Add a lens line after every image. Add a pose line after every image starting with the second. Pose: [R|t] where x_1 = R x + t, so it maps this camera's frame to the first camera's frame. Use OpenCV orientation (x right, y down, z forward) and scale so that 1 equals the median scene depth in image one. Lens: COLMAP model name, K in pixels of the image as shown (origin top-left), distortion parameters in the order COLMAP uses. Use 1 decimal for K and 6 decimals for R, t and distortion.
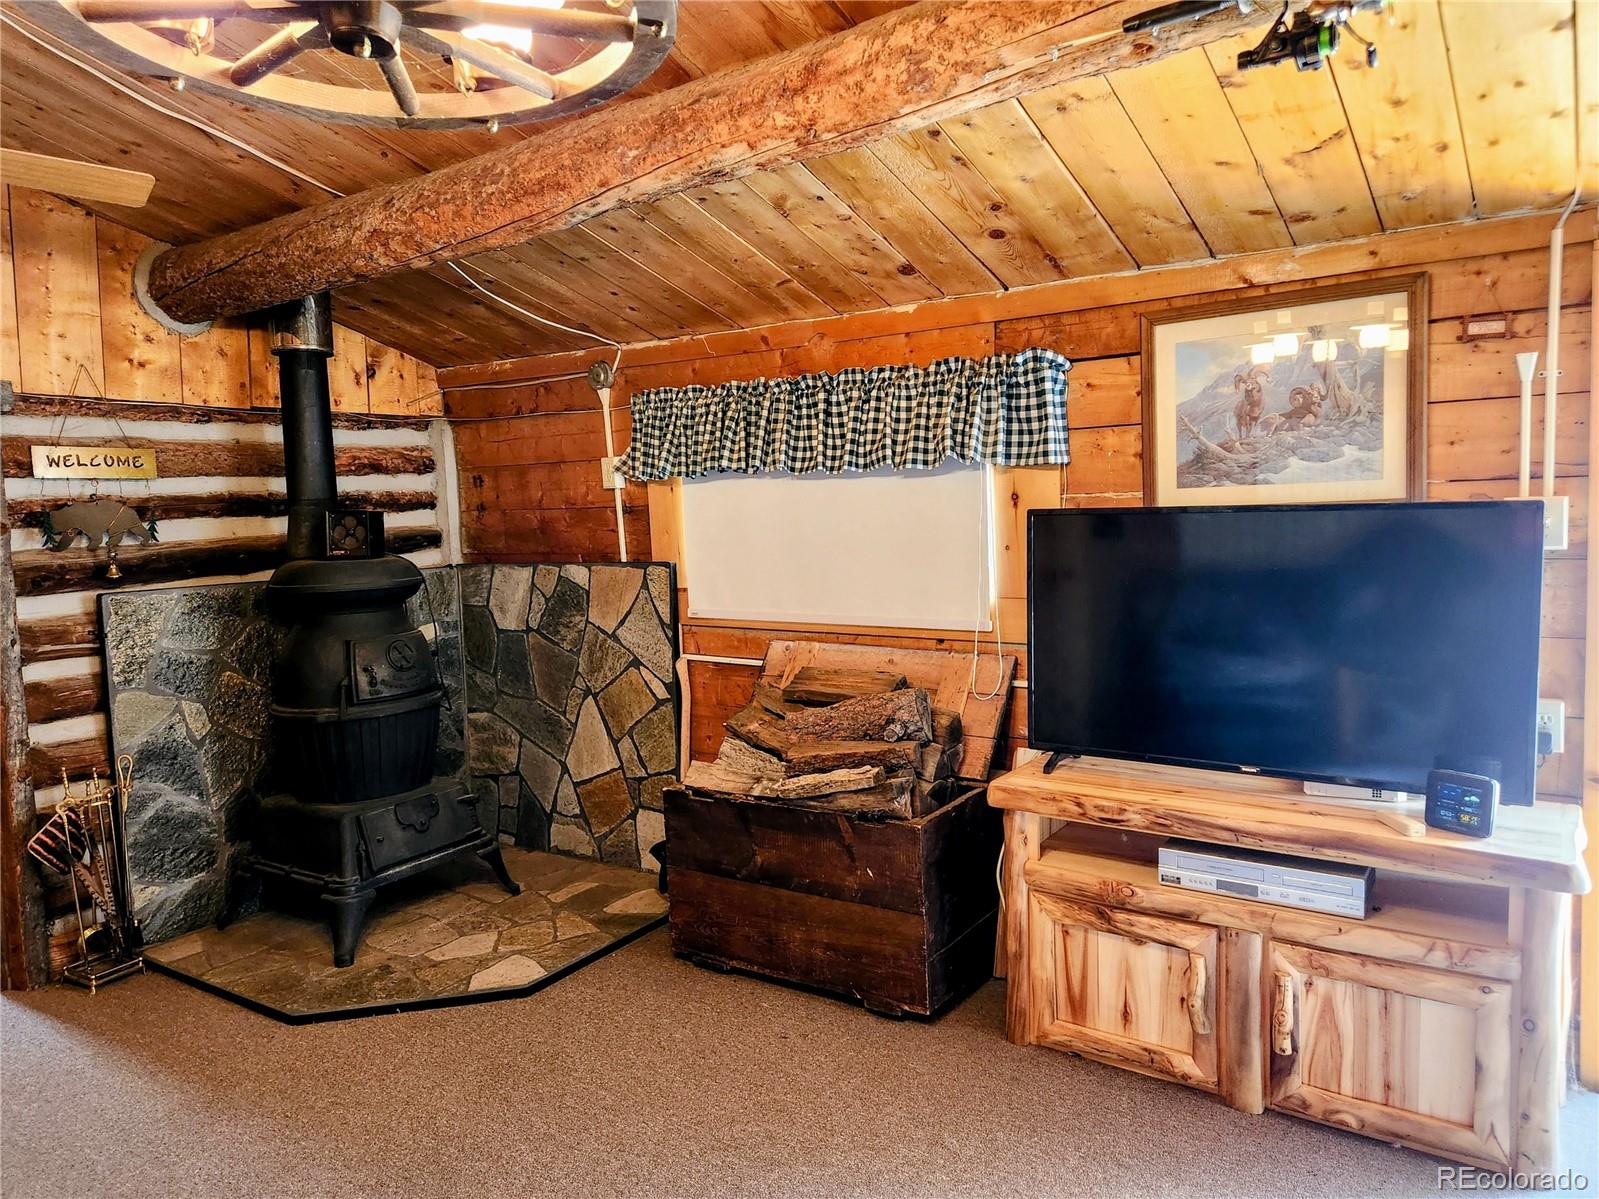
lens RADIAL K [[1106.6, 0, 797.5], [0, 1106.6, 595.9], [0, 0, 1]] dist [0.092177, -0.084933]
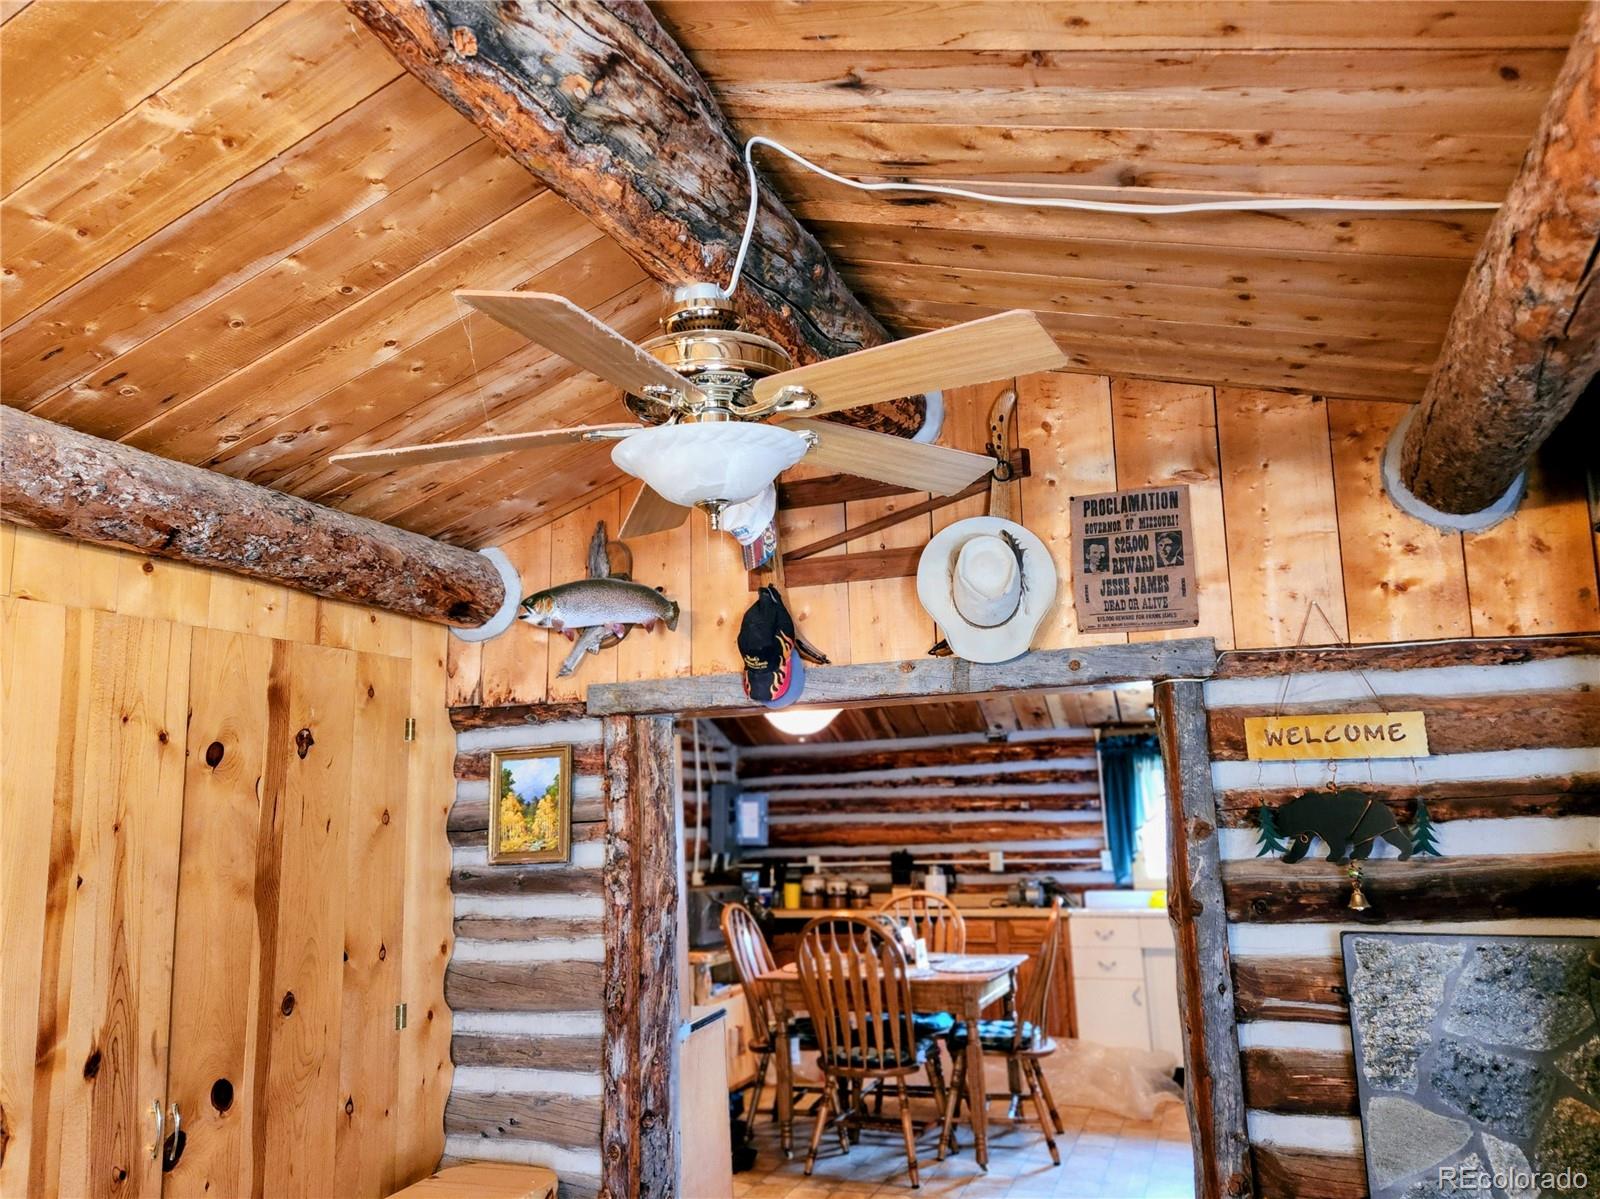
lens RADIAL K [[1120.7, 0, 794.5], [0, 1120.7, 600.0], [0, 0, 1]] dist [0.087234, -0.074273]
pose [[0.233484, -0.139265, -0.962336, -0.008696], [-0.059394, 0.985800, -0.157071, -0.068996], [0.970545, 0.093831, 0.221897, 0.501989]]
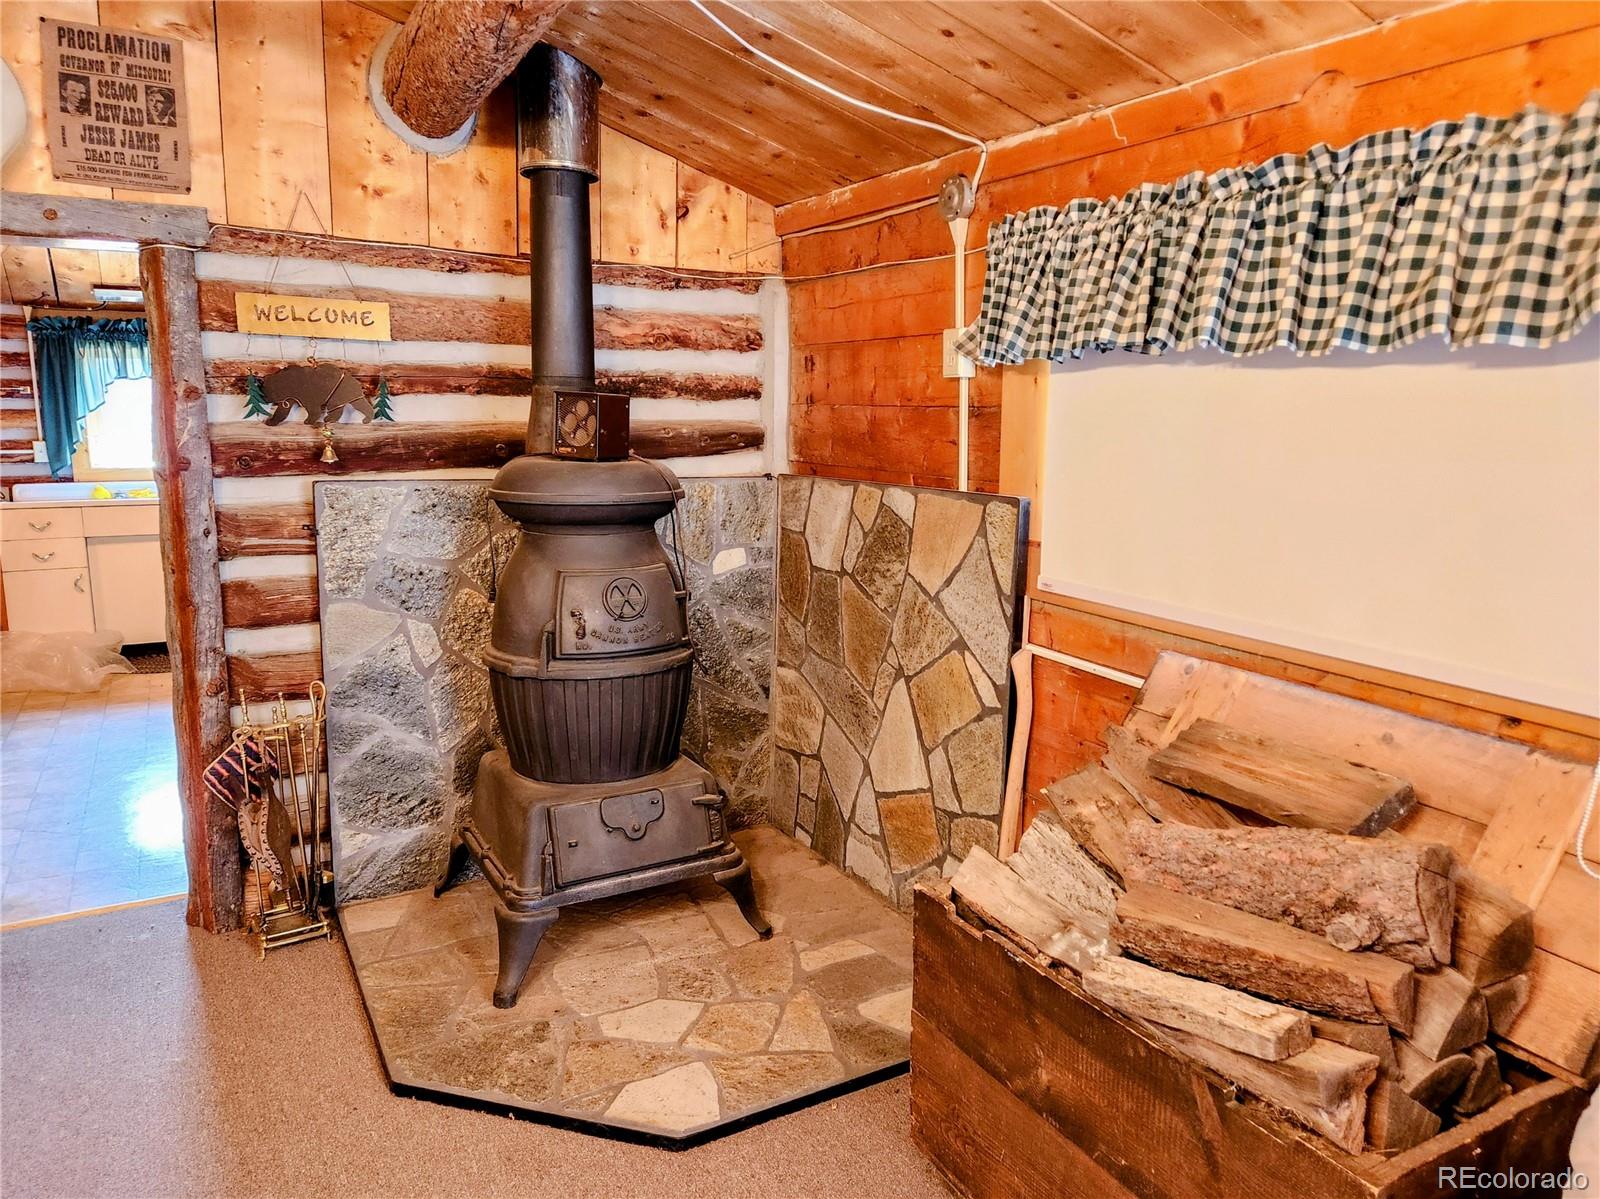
lens RADIAL K [[1096.4, 0, 798.1], [0, 1096.4, 603.0], [0, 0, 1]] dist [0.090912, -0.080545]
pose [[0.893653, 0.126611, -0.430528, 0.054076], [-0.085299, 0.989809, 0.114029, -0.035462], [0.440578, -0.065179, 0.895345, 0.417429]]
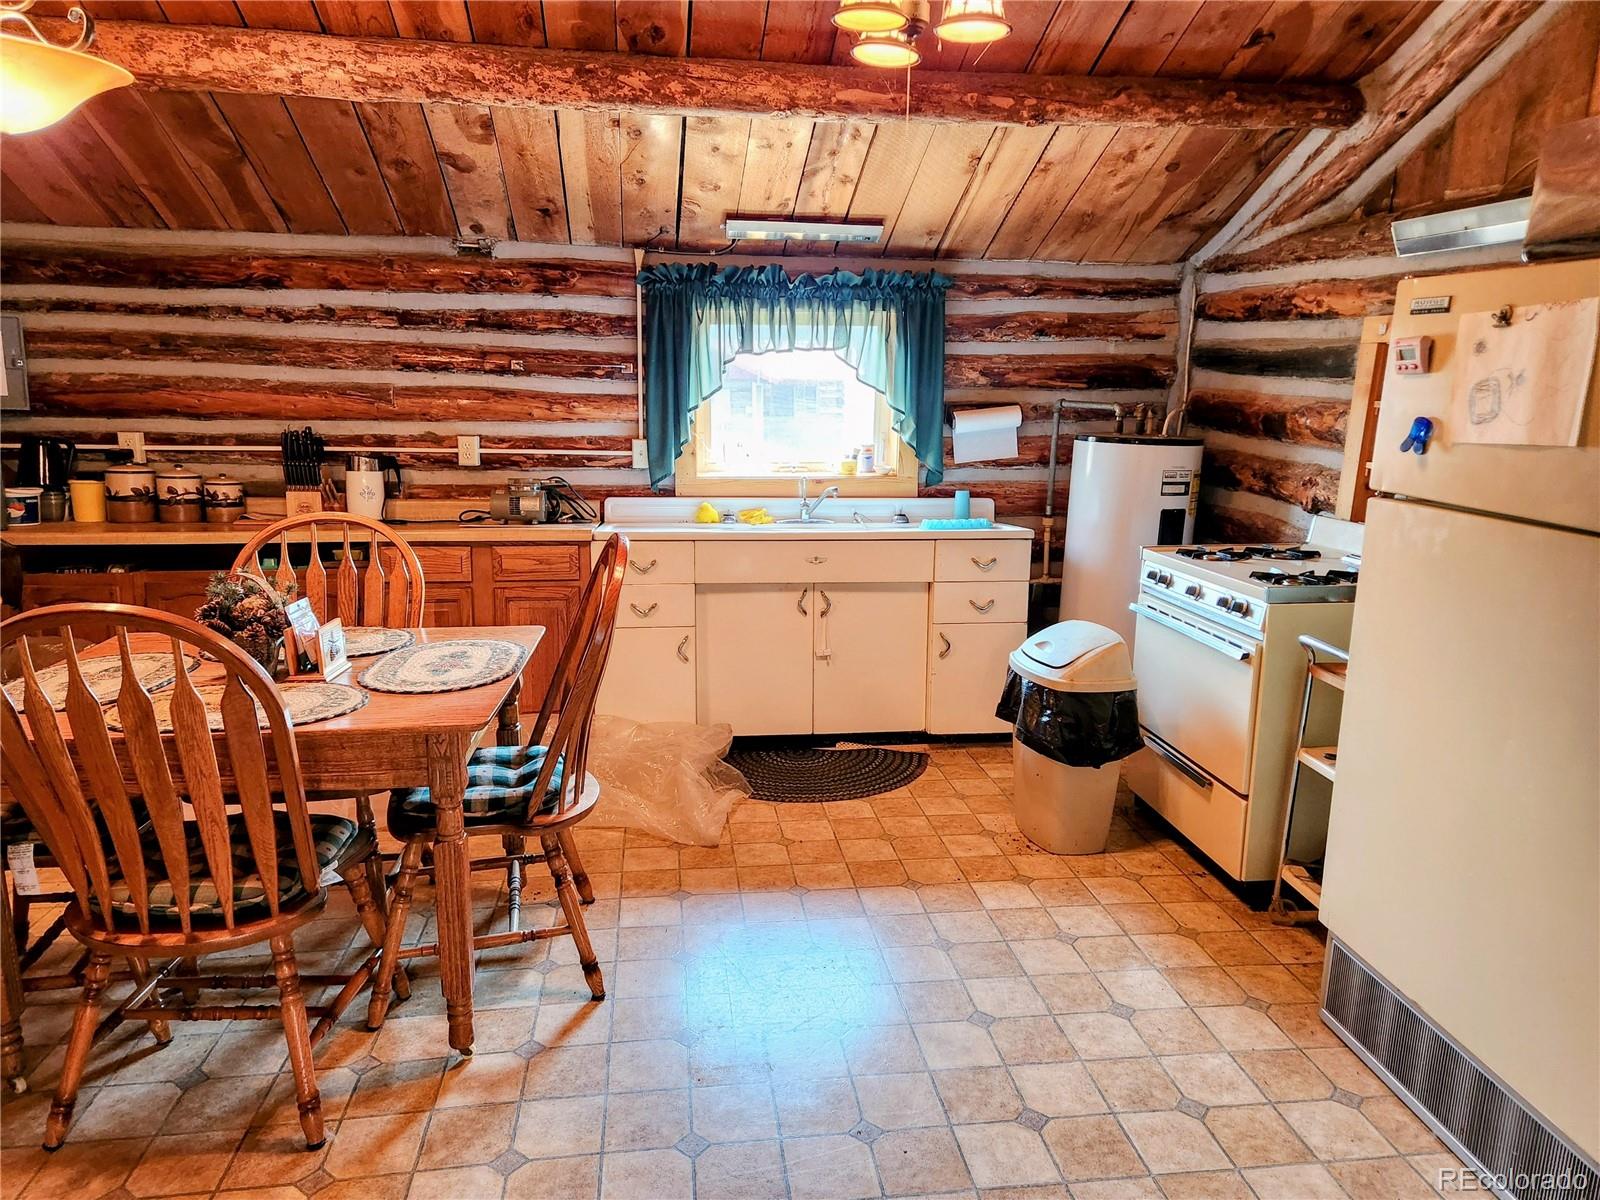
lens RADIAL K [[1057.4, 0, 802.3], [0, 1057.4, 605.1], [0, 0, 1]] dist [0.095404, -0.083940]
pose [[0.670600, 0.207646, -0.712164, -0.733566], [-0.111609, 0.977339, 0.179869, -0.038236], [0.733375, -0.041136, 0.678579, 0.774523]]
